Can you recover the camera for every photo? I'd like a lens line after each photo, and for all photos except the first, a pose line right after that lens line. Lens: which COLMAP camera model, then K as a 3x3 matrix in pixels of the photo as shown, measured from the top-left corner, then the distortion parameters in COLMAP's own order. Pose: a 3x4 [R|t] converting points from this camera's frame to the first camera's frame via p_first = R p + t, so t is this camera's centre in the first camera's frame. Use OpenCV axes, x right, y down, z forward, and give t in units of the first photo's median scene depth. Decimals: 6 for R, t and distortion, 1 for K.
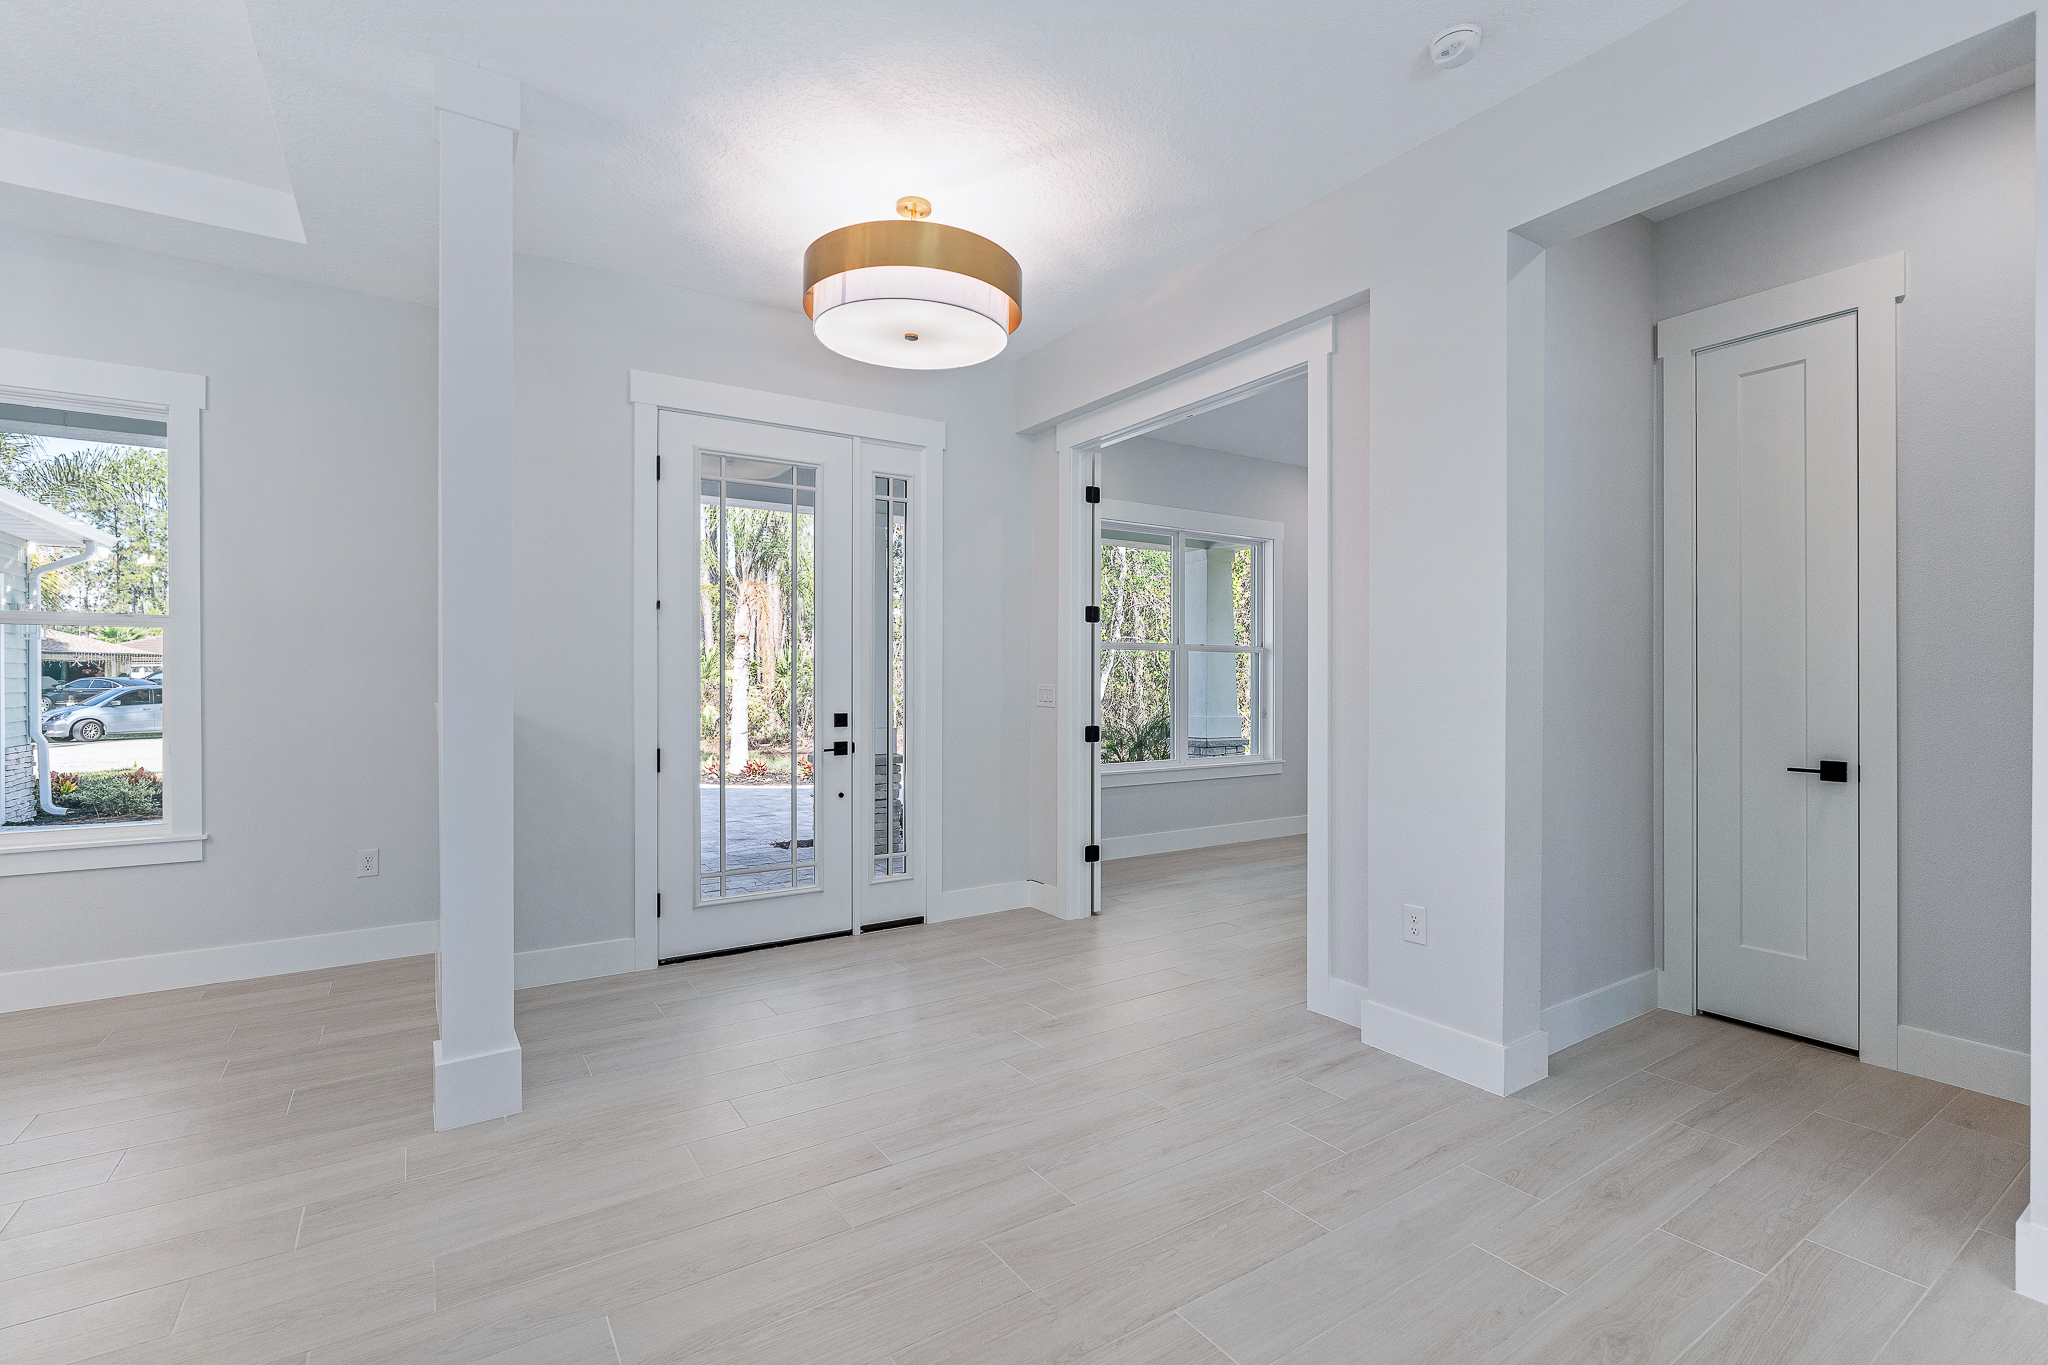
lens RADIAL K [[928.9, 0, 1017.7], [0, 928.9, 676.7], [0, 0, 1]] dist [0.000565, 0.000663]
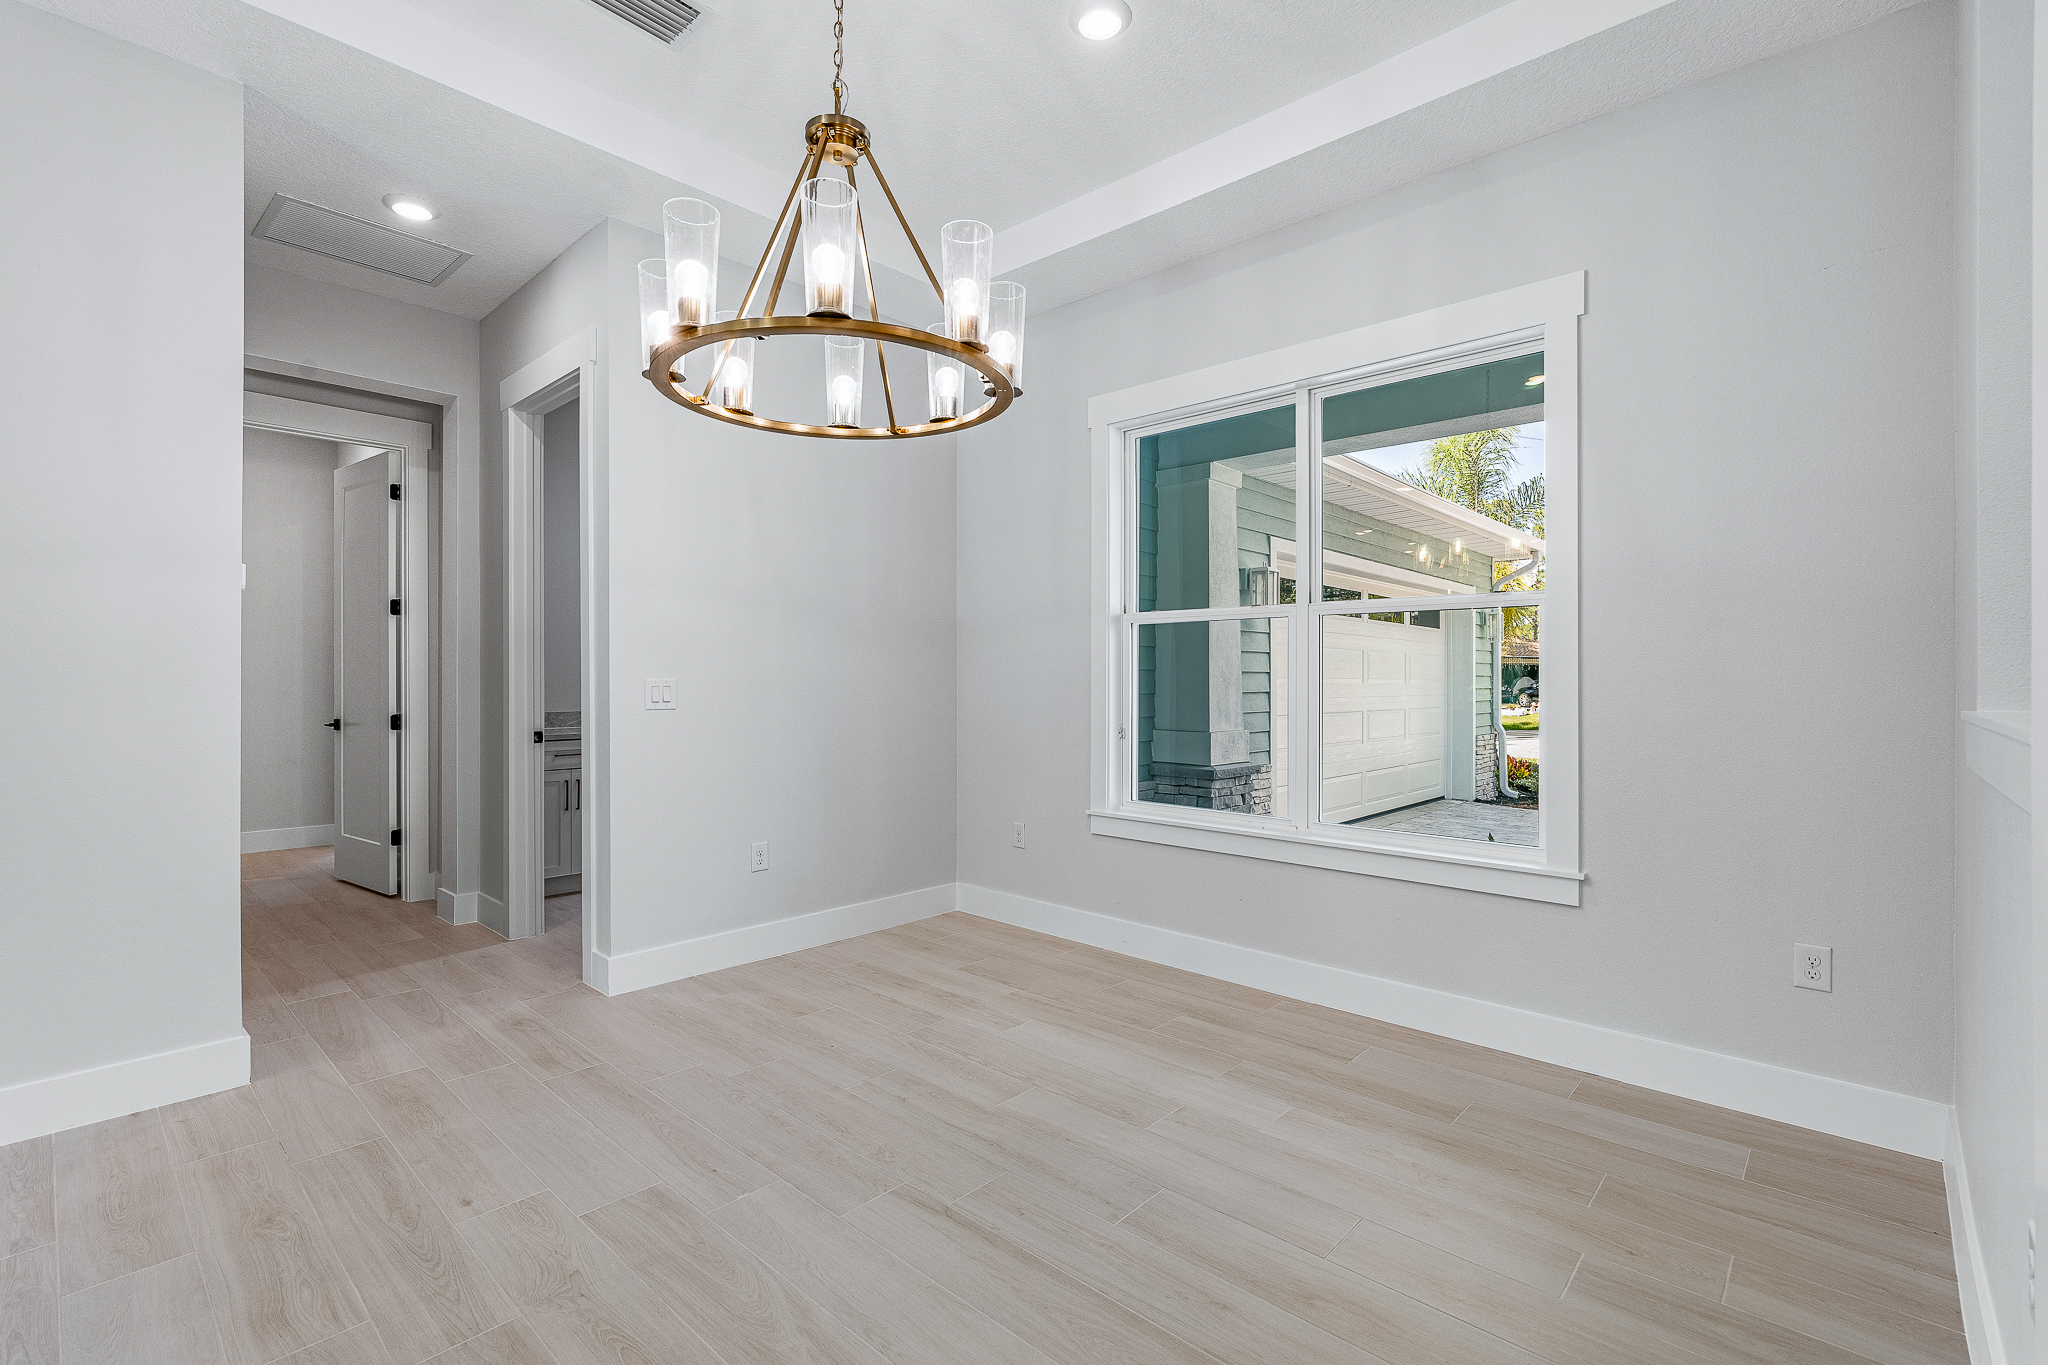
lens RADIAL K [[928.9, 0, 1017.7], [0, 928.9, 676.7], [0, 0, 1]] dist [0.000565, 0.000663]
pose [[0.254579, 0.001410, -0.967051, -0.250391], [-0.003498, 0.999994, 0.000537, 0.009636], [0.967046, 0.003246, 0.254582, 0.350928]]
